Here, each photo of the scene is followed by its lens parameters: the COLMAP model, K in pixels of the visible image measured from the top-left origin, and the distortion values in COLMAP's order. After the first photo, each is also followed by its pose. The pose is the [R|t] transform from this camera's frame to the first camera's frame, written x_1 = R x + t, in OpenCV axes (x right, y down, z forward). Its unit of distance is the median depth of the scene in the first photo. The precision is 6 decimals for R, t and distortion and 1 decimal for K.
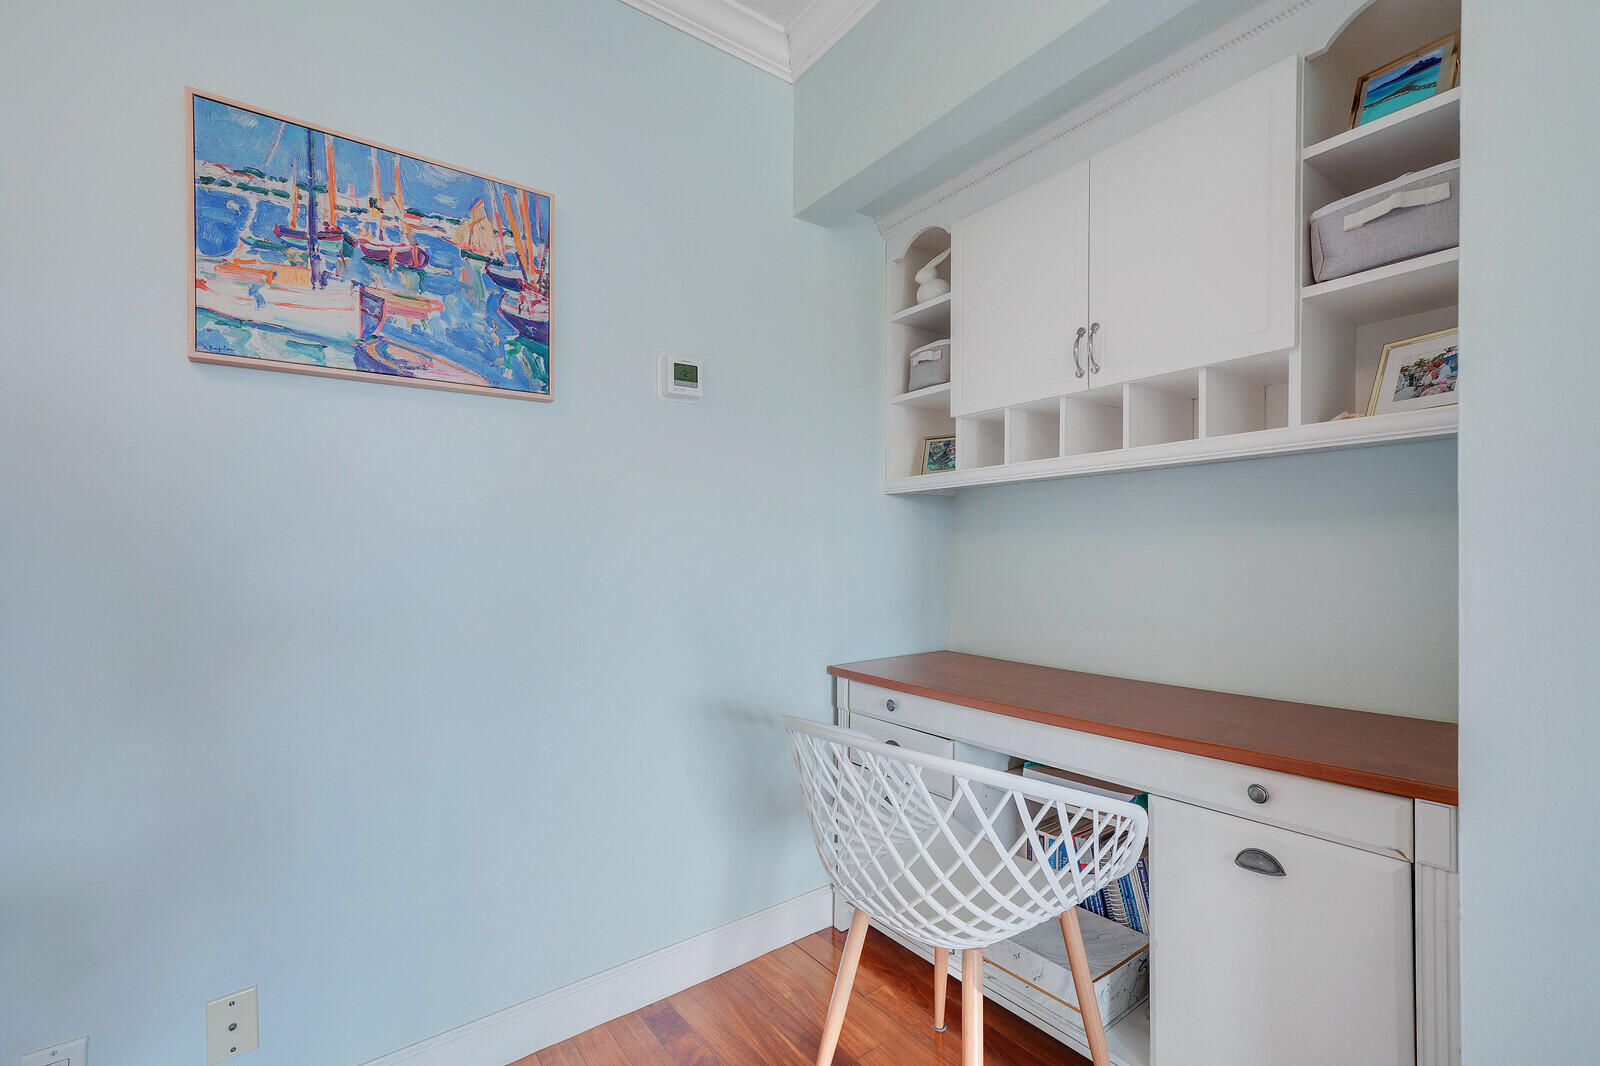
lens RADIAL K [[701.5, 0, 800.0], [0, 701.5, 533.0], [0, 0, 1]] dist [-0.000069, -0.000108]
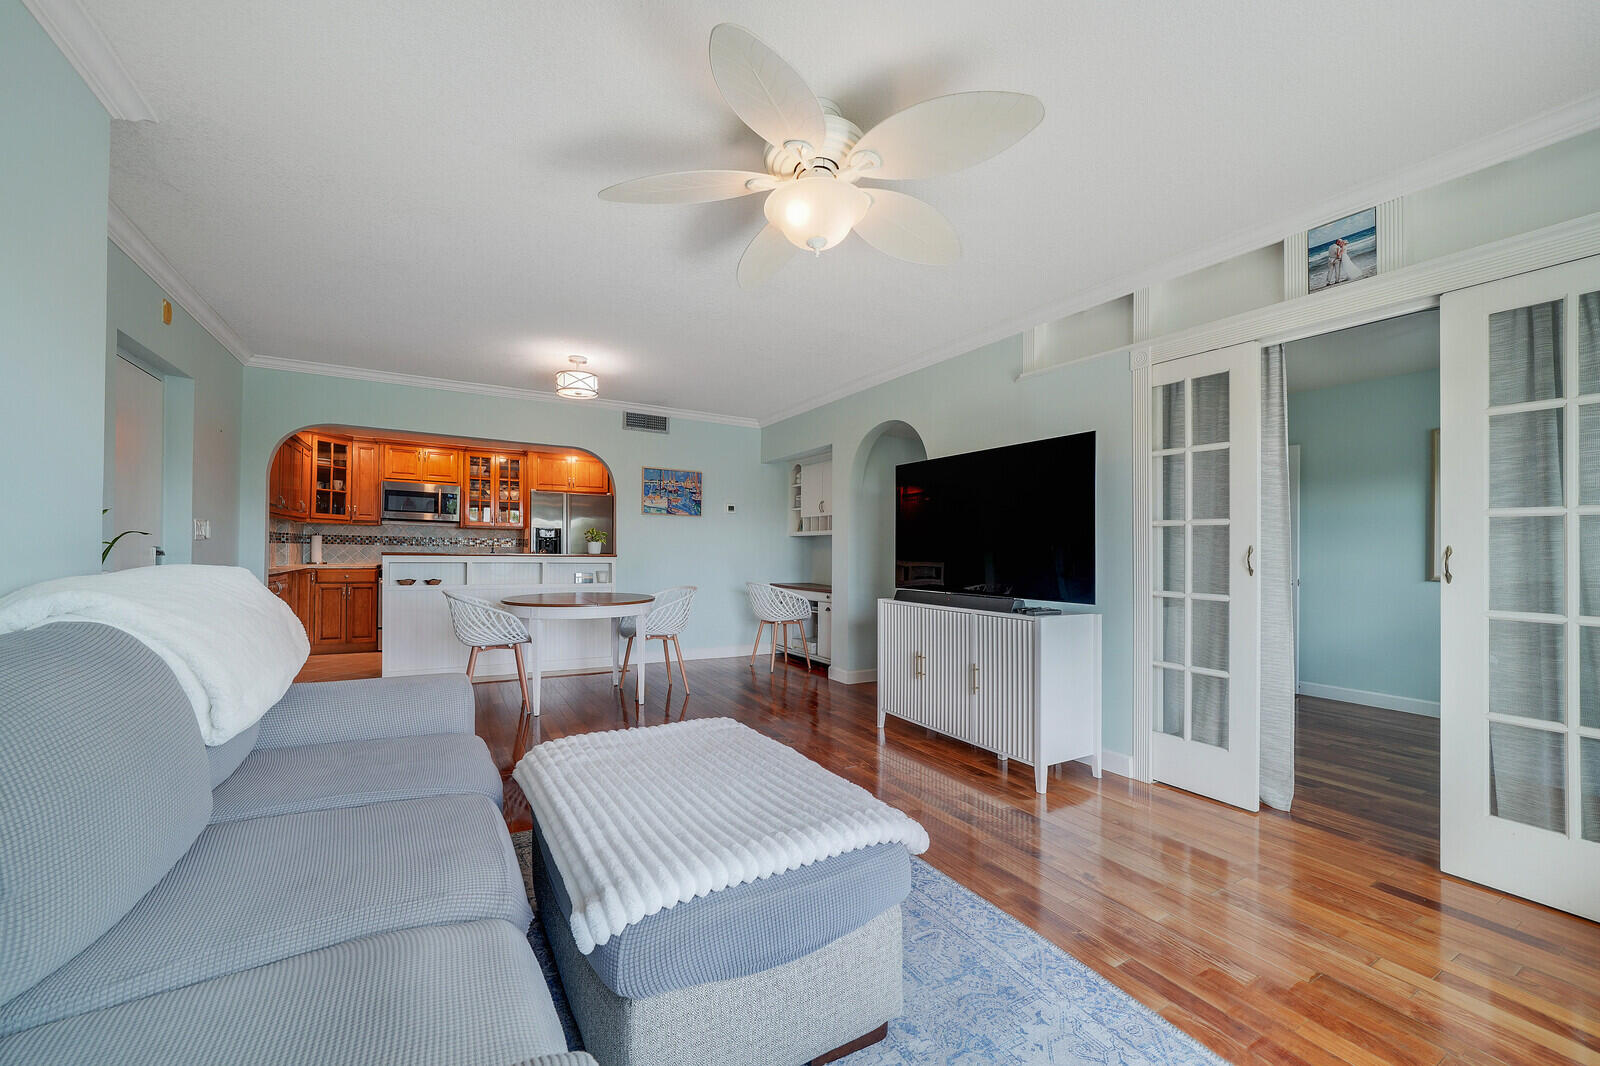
lens RADIAL K [[611.9, 0, 794.8], [0, 611.9, 548.2], [0, 0, 1]] dist [-0.012355, -0.000134]
pose [[0.993067, 0.015832, -0.116477, 0.837743], [-0.016785, 0.999833, -0.007208, 0.039652], [0.116343, 0.009113, 0.993167, -3.360524]]
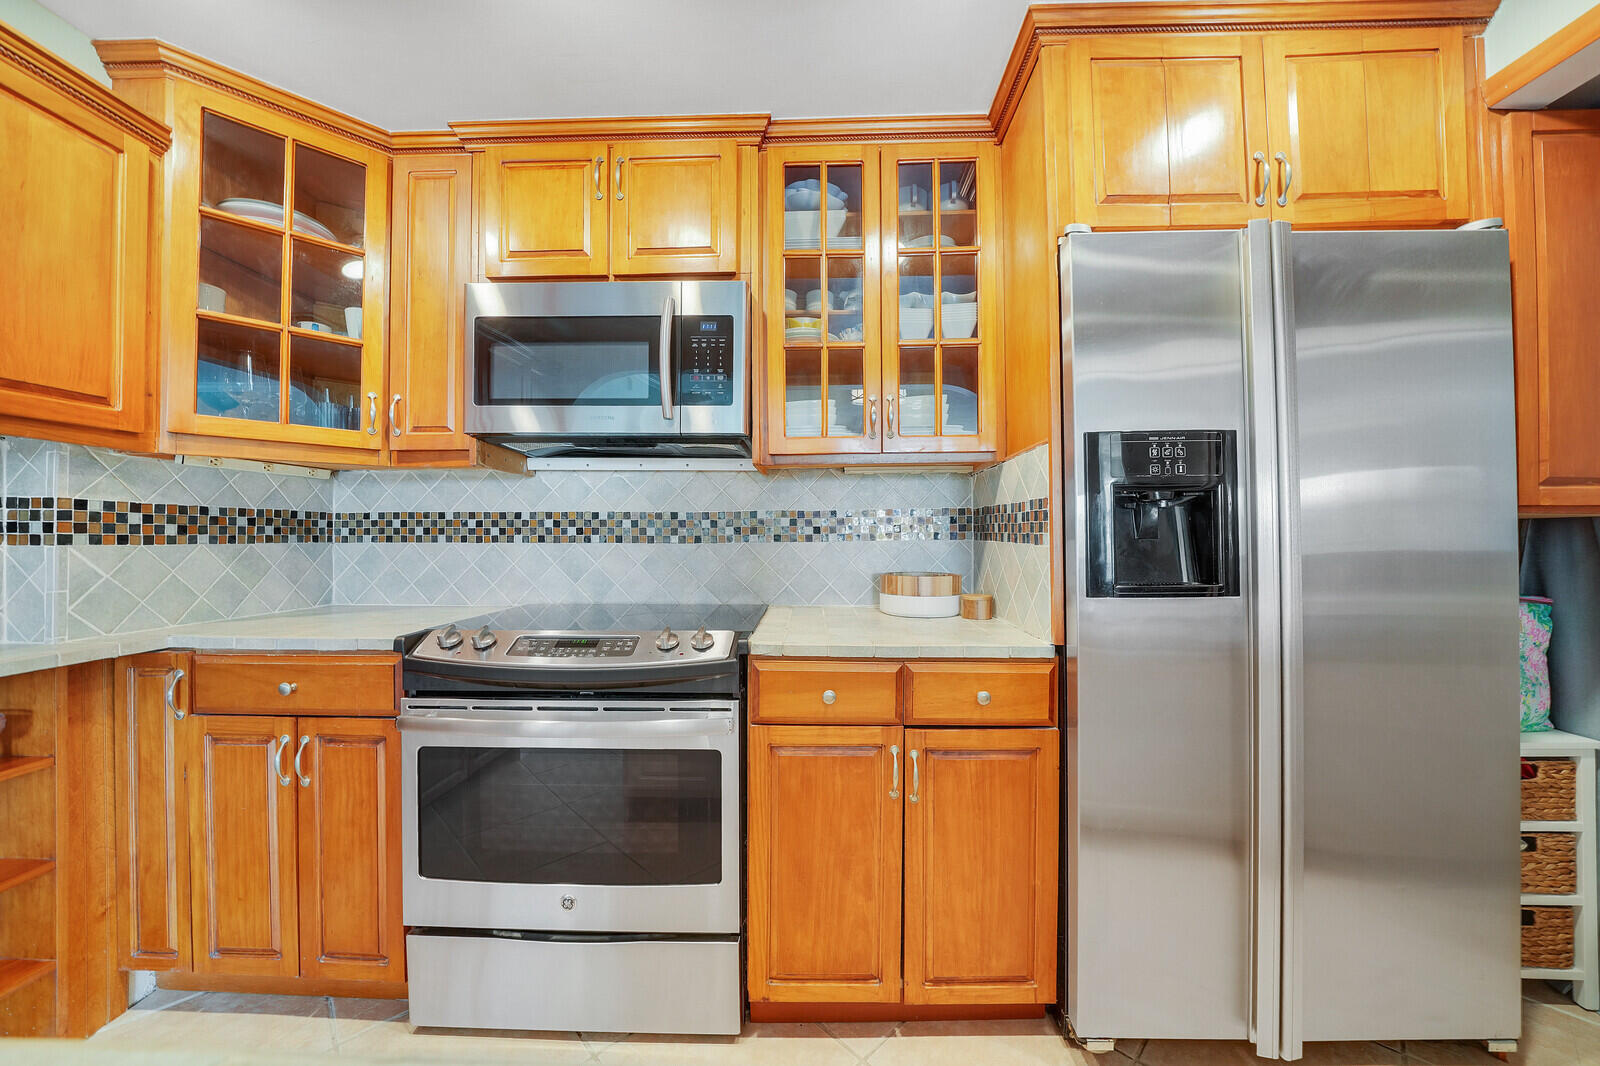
lens RADIAL K [[561.5, 0, 806.7], [0, 561.5, 534.1], [0, 0, 1]] dist [-0.022349, 0.000170]
pose [[0.783608, -0.006171, -0.621226, -1.833410], [0.001185, 0.999964, -0.008439, 0.026170], [0.621255, 0.005877, 0.783586, 0.675259]]
